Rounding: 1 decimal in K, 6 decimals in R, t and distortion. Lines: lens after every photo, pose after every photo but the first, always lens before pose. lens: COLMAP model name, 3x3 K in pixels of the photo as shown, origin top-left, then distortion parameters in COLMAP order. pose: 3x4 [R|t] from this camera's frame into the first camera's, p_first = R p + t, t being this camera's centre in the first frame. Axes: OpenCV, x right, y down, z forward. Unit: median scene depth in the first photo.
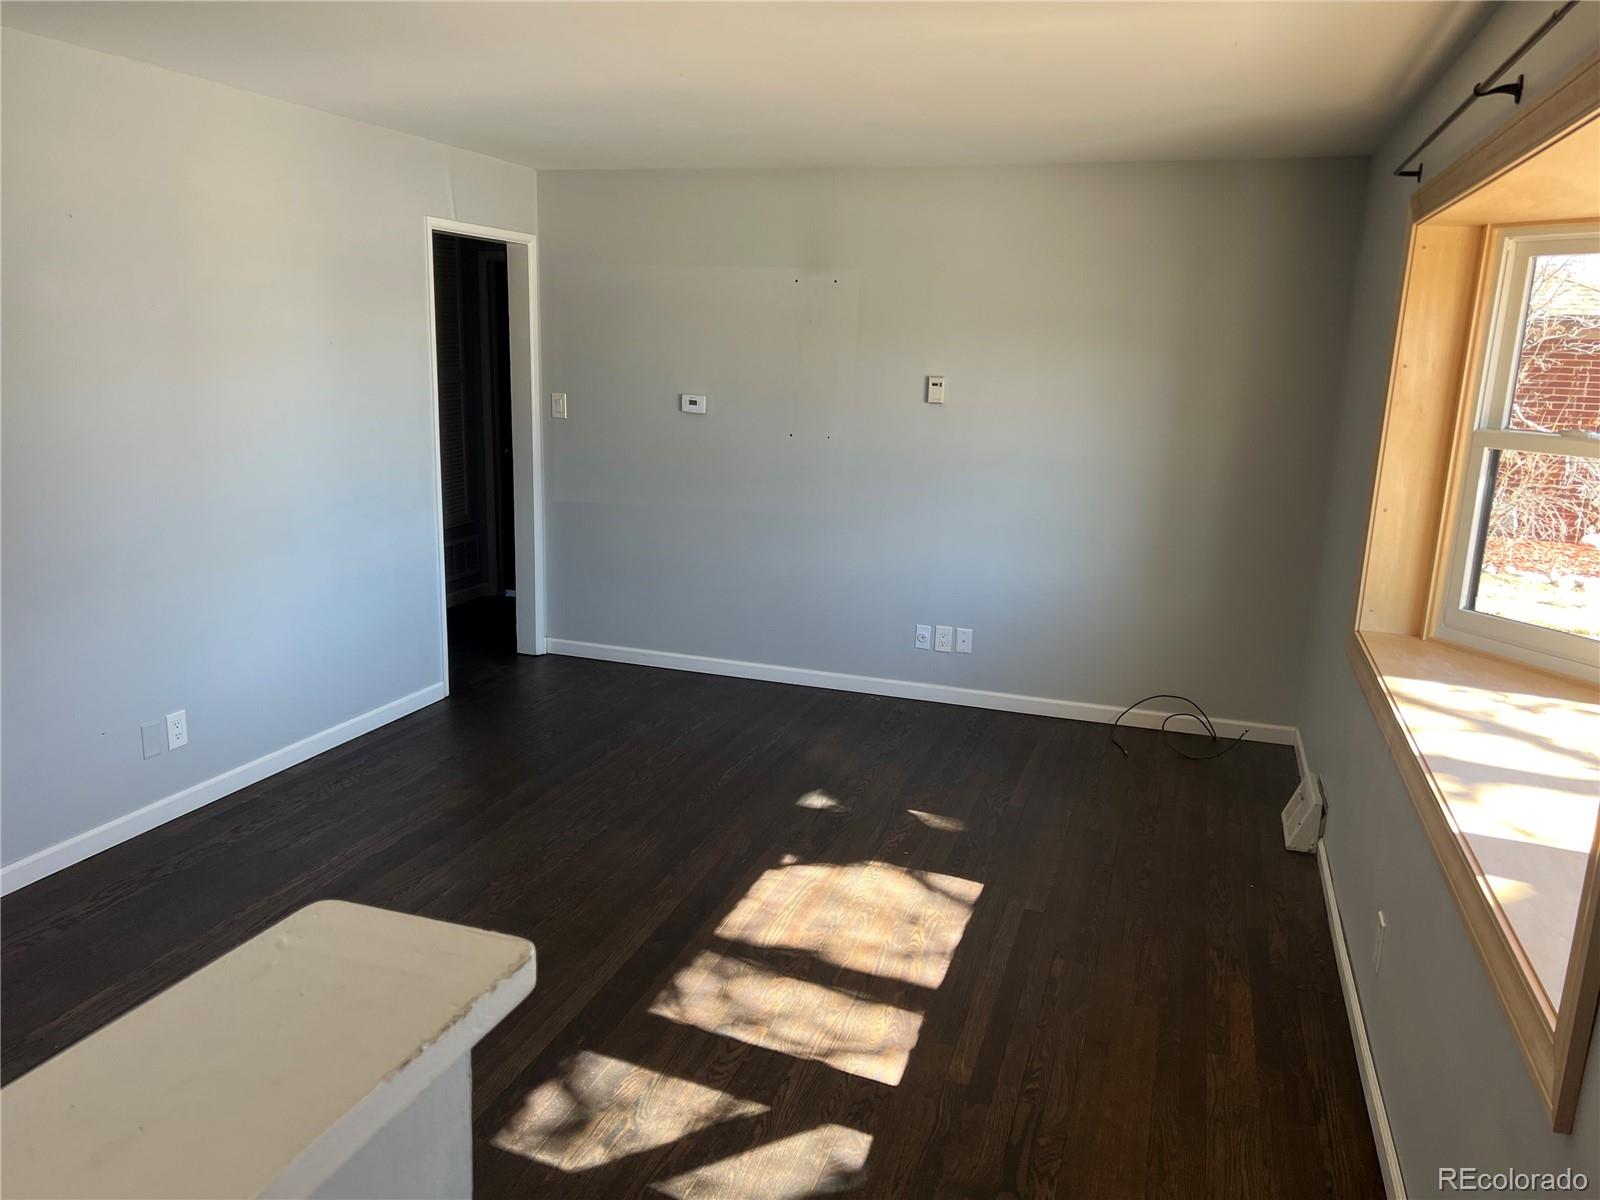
lens RADIAL K [[1199.8, 0, 798.6], [0, 1199.8, 603.4], [0, 0, 1]] dist [0.049027, -0.004010]
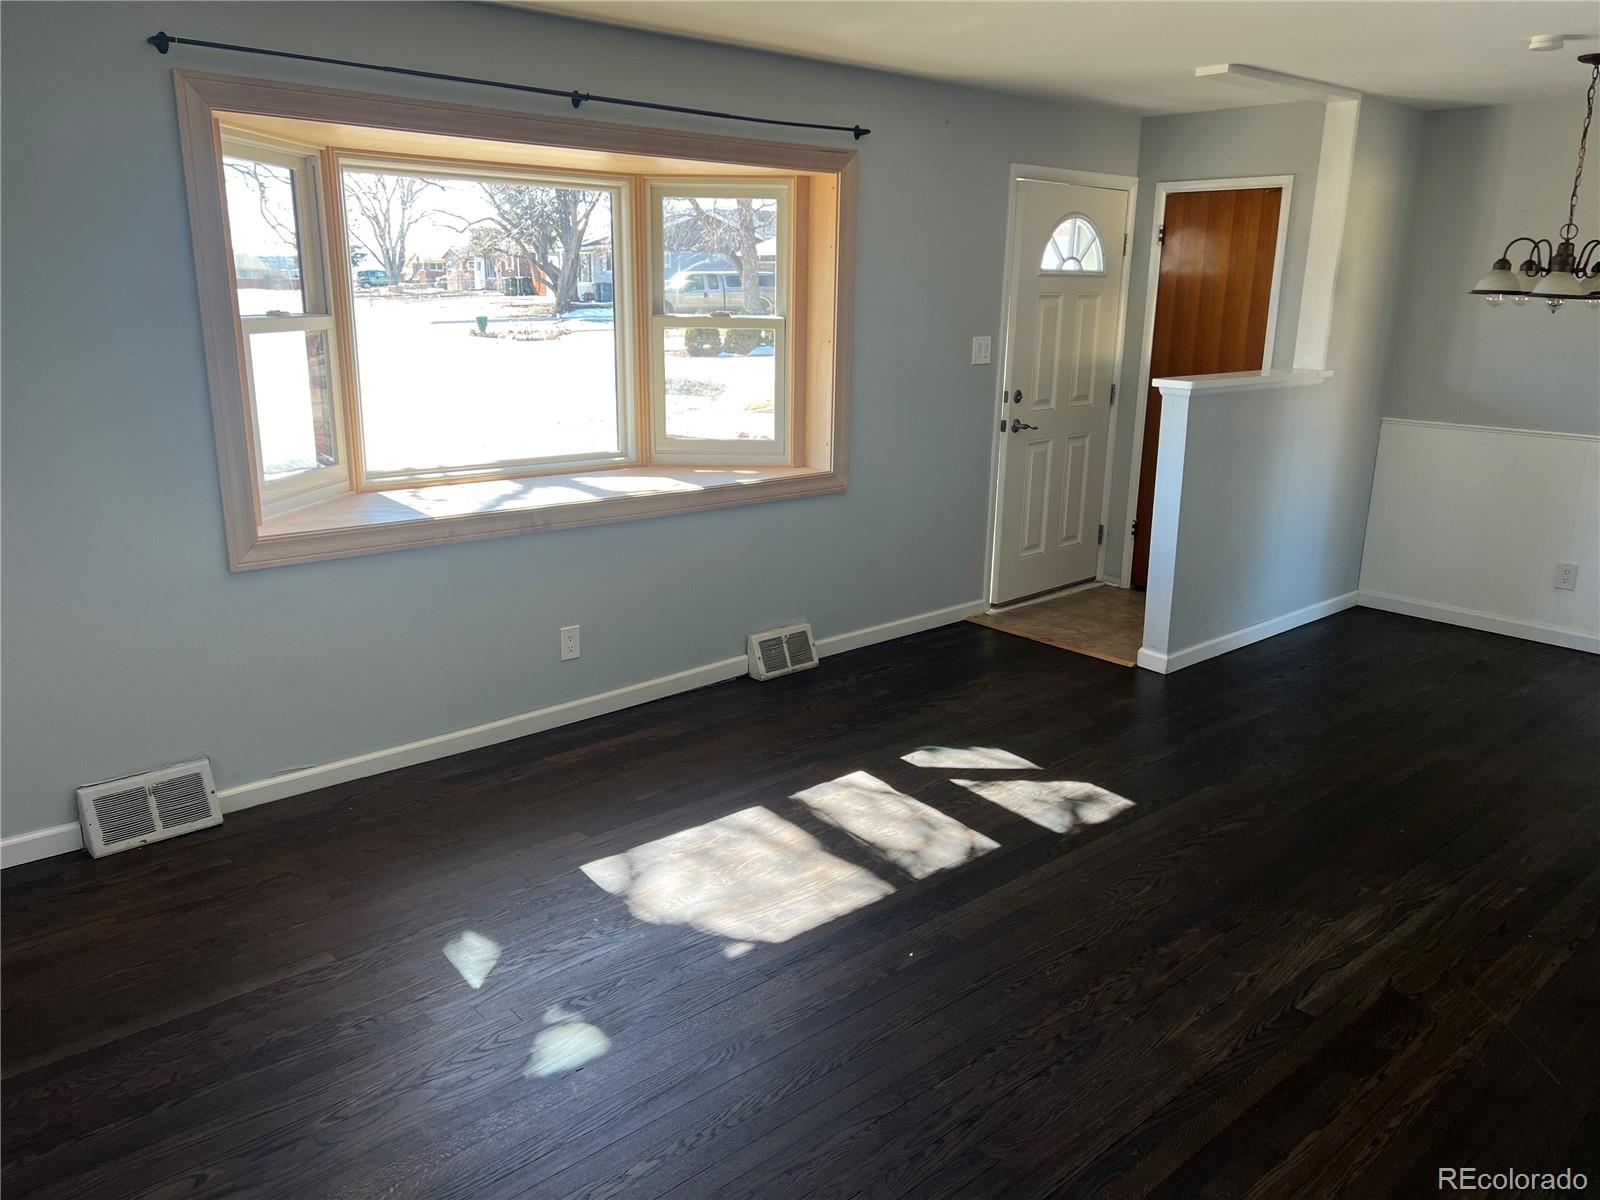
lens RADIAL K [[1199.8, 0, 794.9], [0, 1199.8, 599.1], [0, 0, 1]] dist [0.049027, -0.004010]
pose [[-0.866448, -0.162598, 0.472049, -0.457287], [0.069895, 0.896668, 0.437152, -0.396358], [-0.494351, 0.411763, -0.765551, 1.858538]]
